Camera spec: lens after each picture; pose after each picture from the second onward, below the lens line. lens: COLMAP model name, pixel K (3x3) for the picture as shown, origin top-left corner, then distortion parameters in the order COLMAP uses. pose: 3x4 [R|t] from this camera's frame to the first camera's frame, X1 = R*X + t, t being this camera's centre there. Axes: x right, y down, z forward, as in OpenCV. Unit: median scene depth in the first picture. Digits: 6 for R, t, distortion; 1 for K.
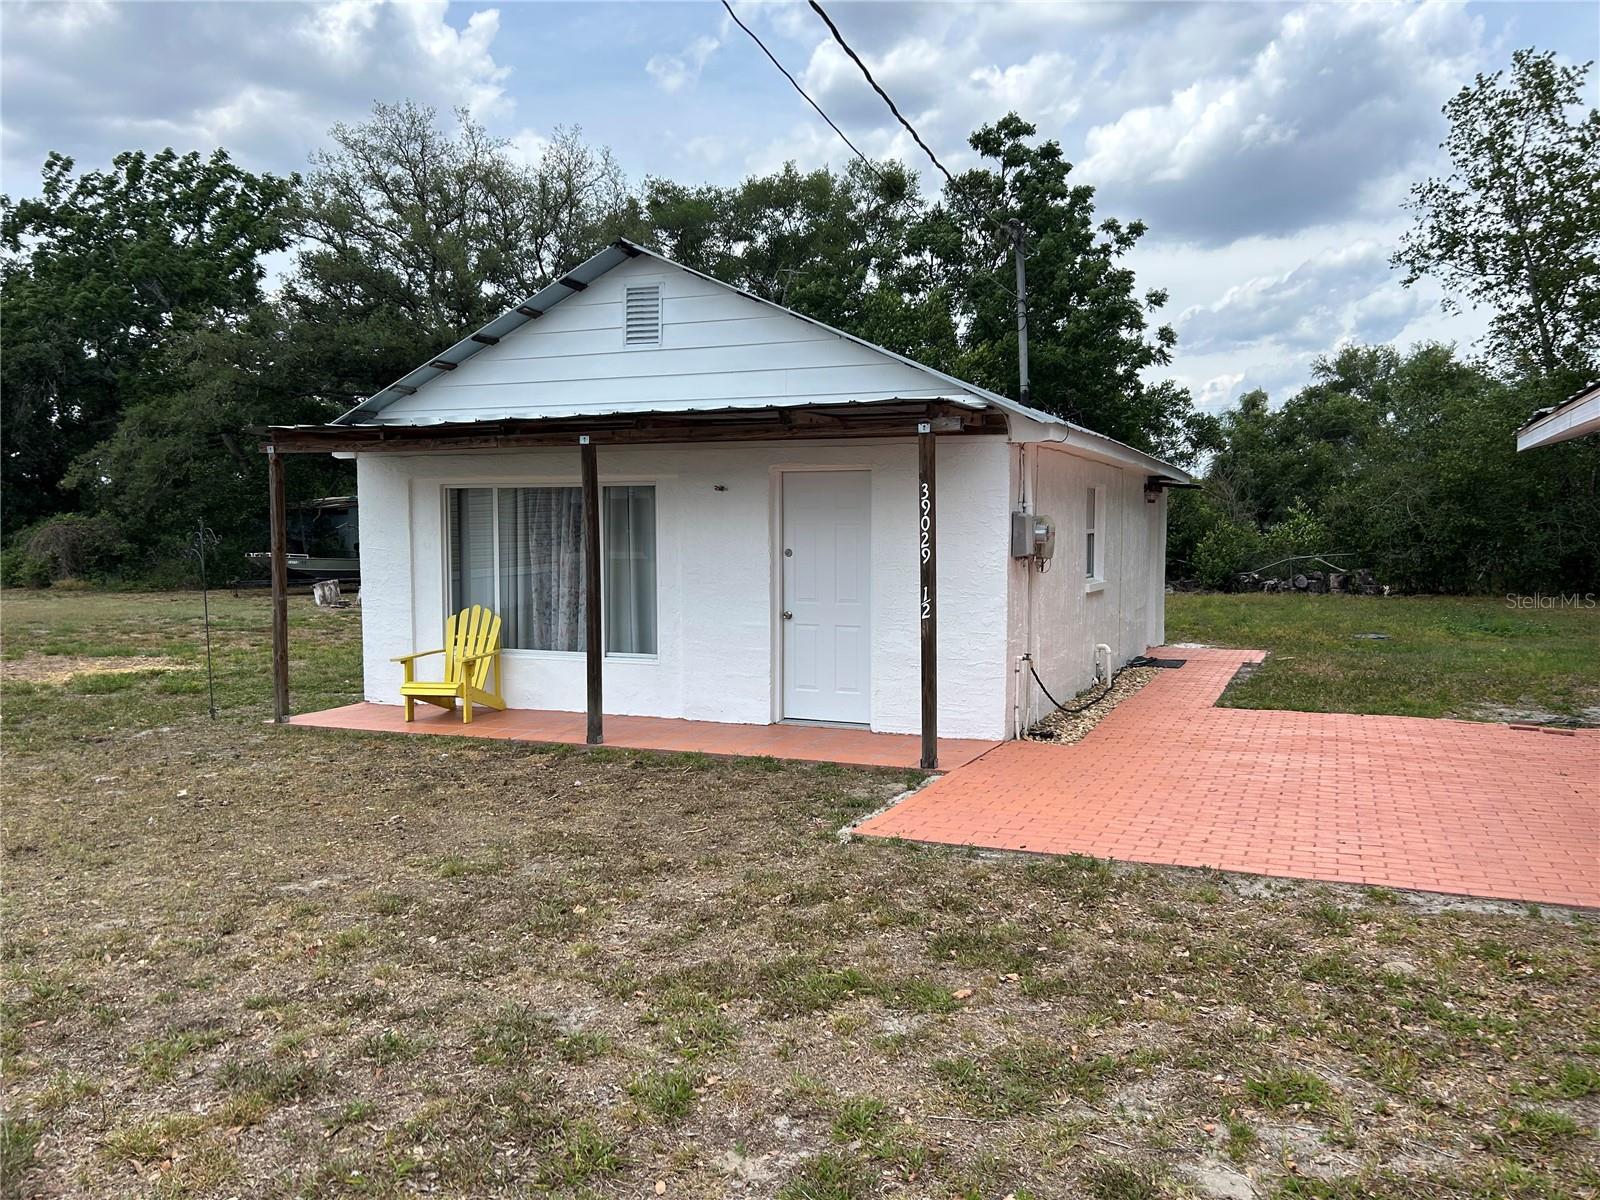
lens RADIAL K [[1212.0, 0, 818.5], [0, 1212.0, 598.4], [0, 0, 1]] dist [0.062556, -0.066453]
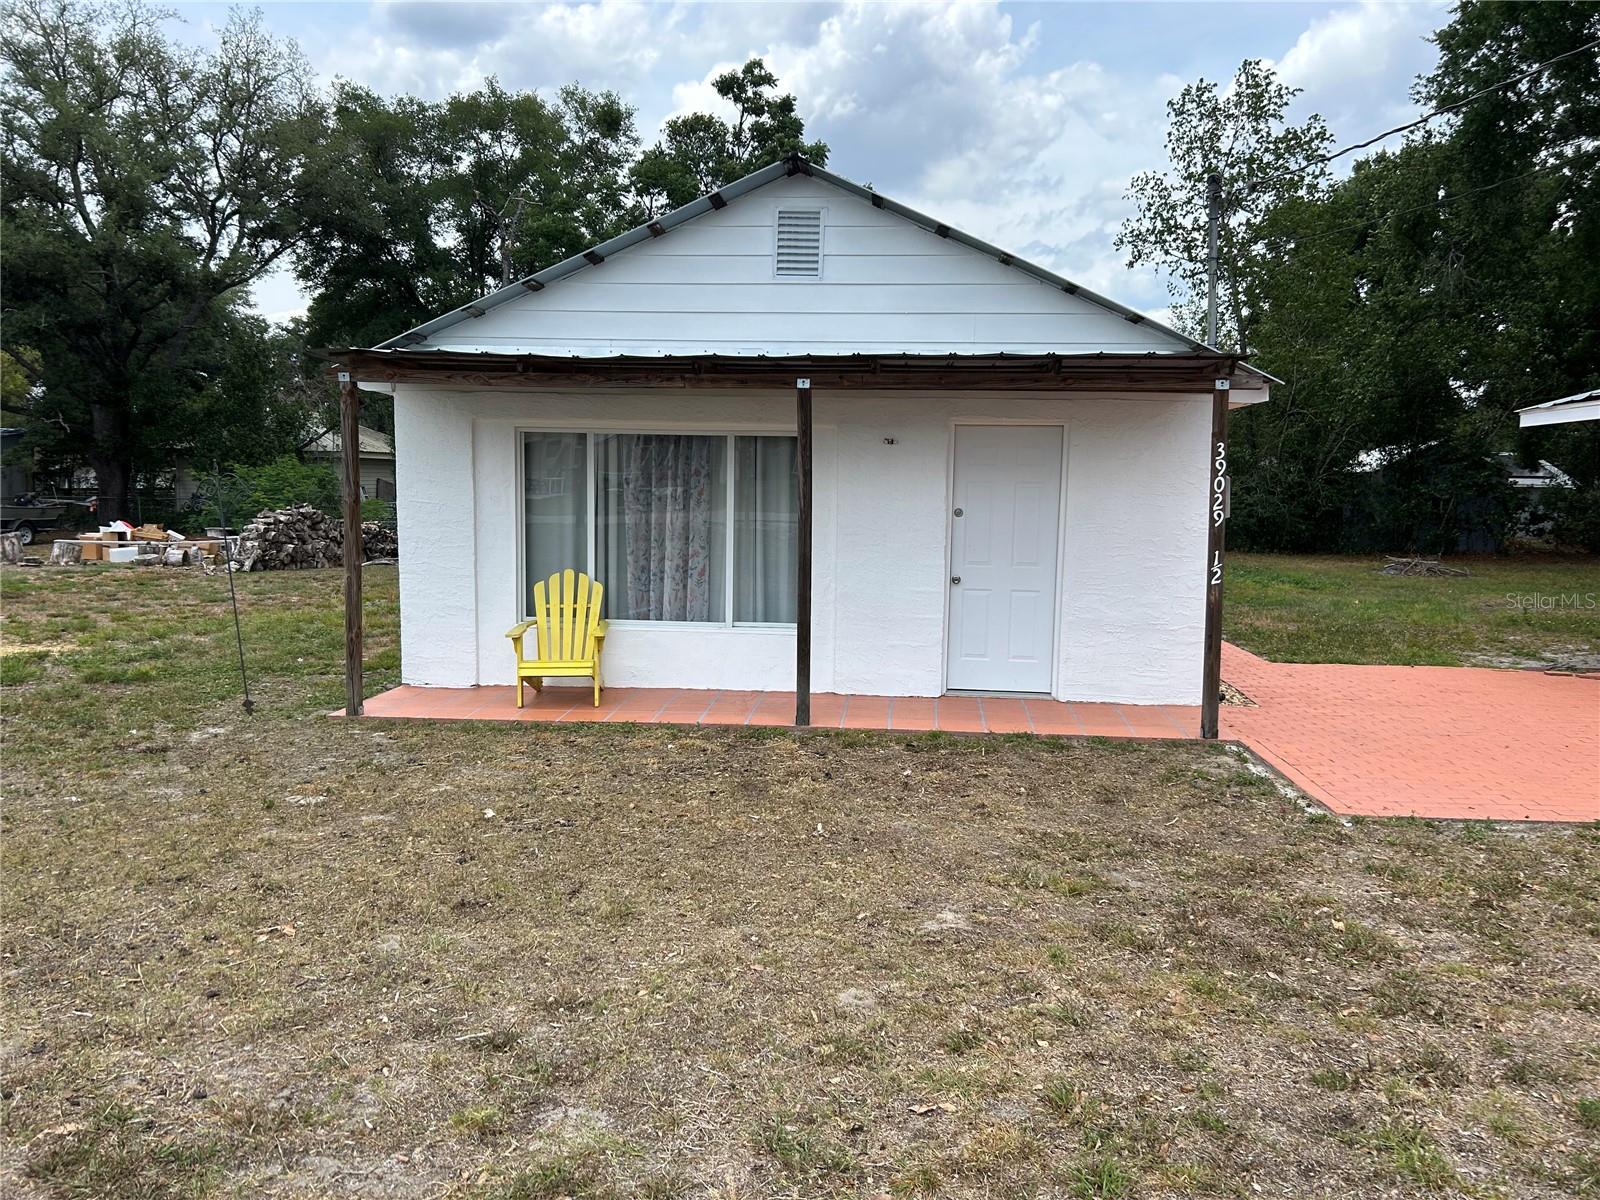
lens RADIAL K [[1212.0, 0, 818.5], [0, 1212.0, 598.4], [0, 0, 1]] dist [0.062556, -0.066453]
pose [[0.950836, -0.013845, 0.309384, -0.411947], [0.001979, 0.999251, 0.038635, -0.007792], [-0.309688, -0.036123, 0.950152, 0.141615]]
